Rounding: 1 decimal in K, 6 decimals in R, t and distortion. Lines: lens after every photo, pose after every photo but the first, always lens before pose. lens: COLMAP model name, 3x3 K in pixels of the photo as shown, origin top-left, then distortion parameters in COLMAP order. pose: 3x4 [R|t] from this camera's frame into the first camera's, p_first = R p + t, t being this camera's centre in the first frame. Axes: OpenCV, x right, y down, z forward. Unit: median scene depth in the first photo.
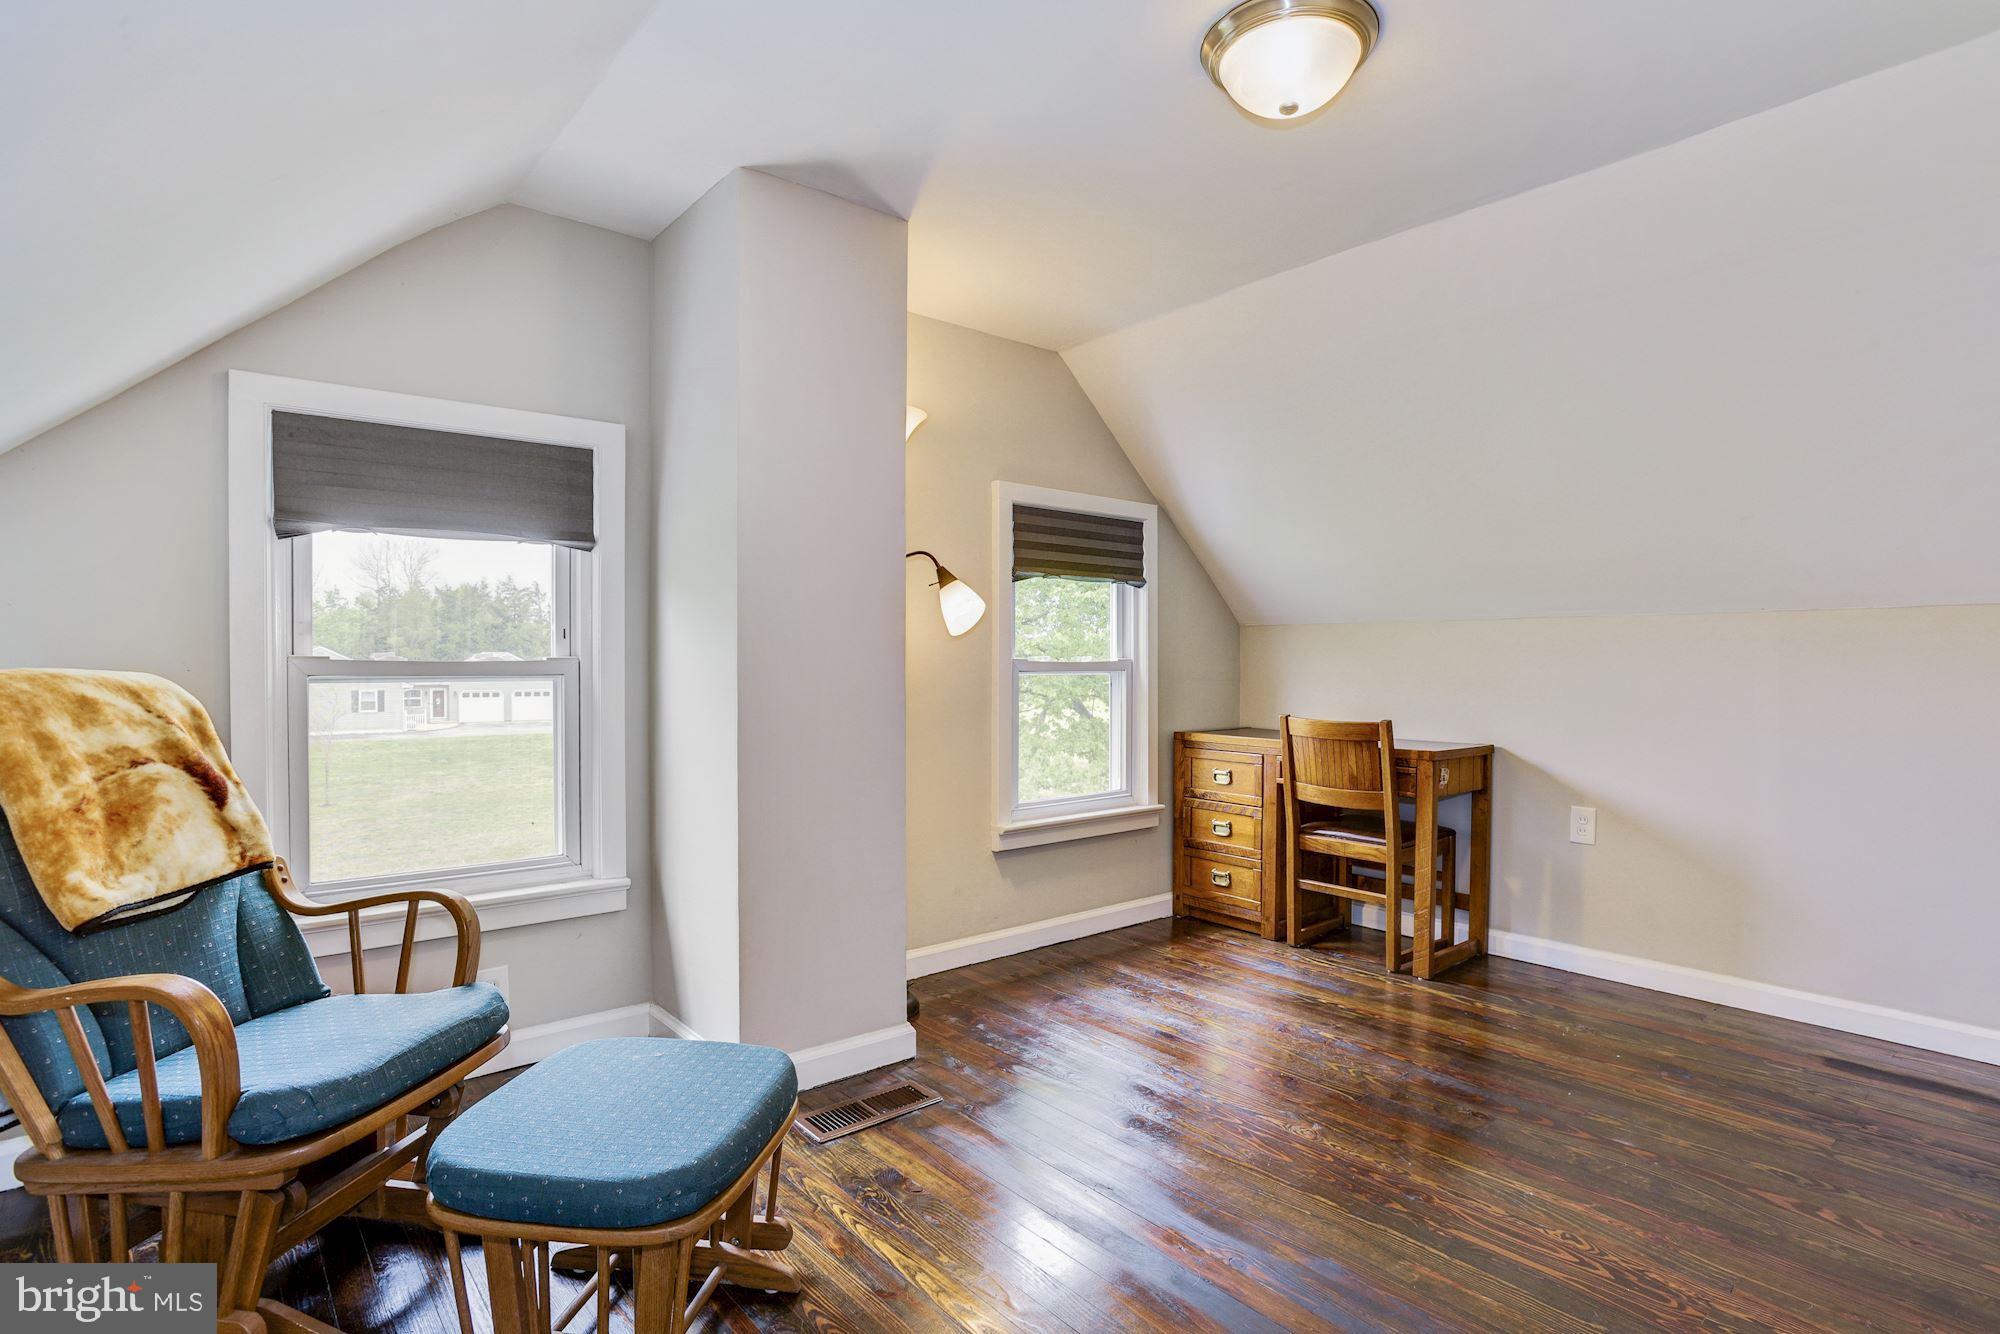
lens RADIAL K [[981.1, 0, 1008.9], [0, 981.1, 647.0], [0, 0, 1]] dist [-0.053976, 0.025650]
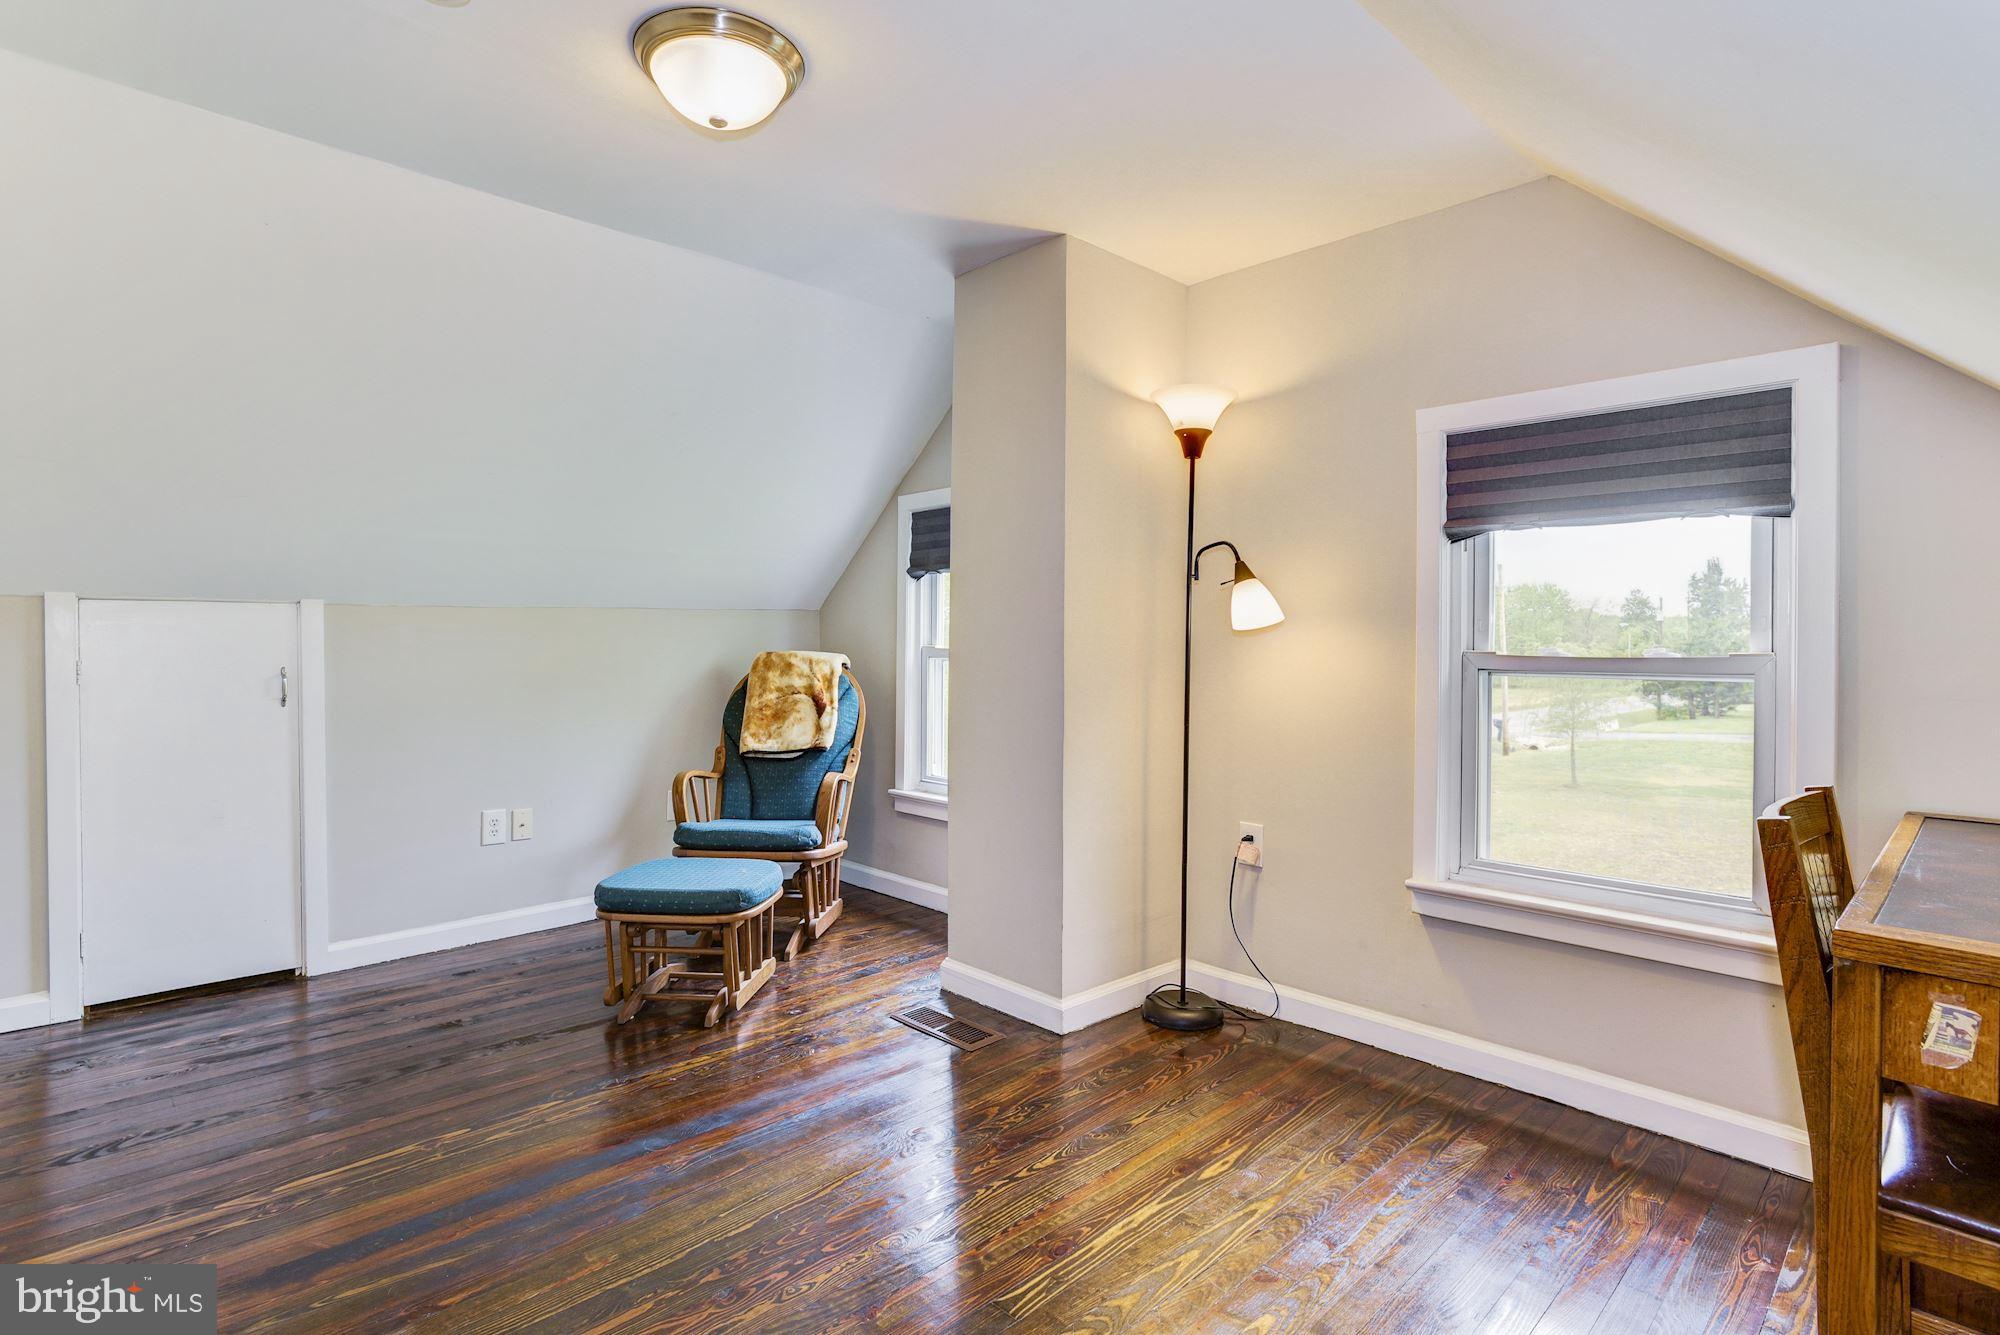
lens RADIAL K [[981.1, 0, 1008.9], [0, 981.1, 647.5], [0, 0, 1]] dist [-0.053976, 0.025650]
pose [[0.090384, 0.008471, -0.995871, 0.671932], [0.008767, 0.999918, 0.009301, -0.001021], [0.995868, -0.009572, 0.090302, 0.617329]]
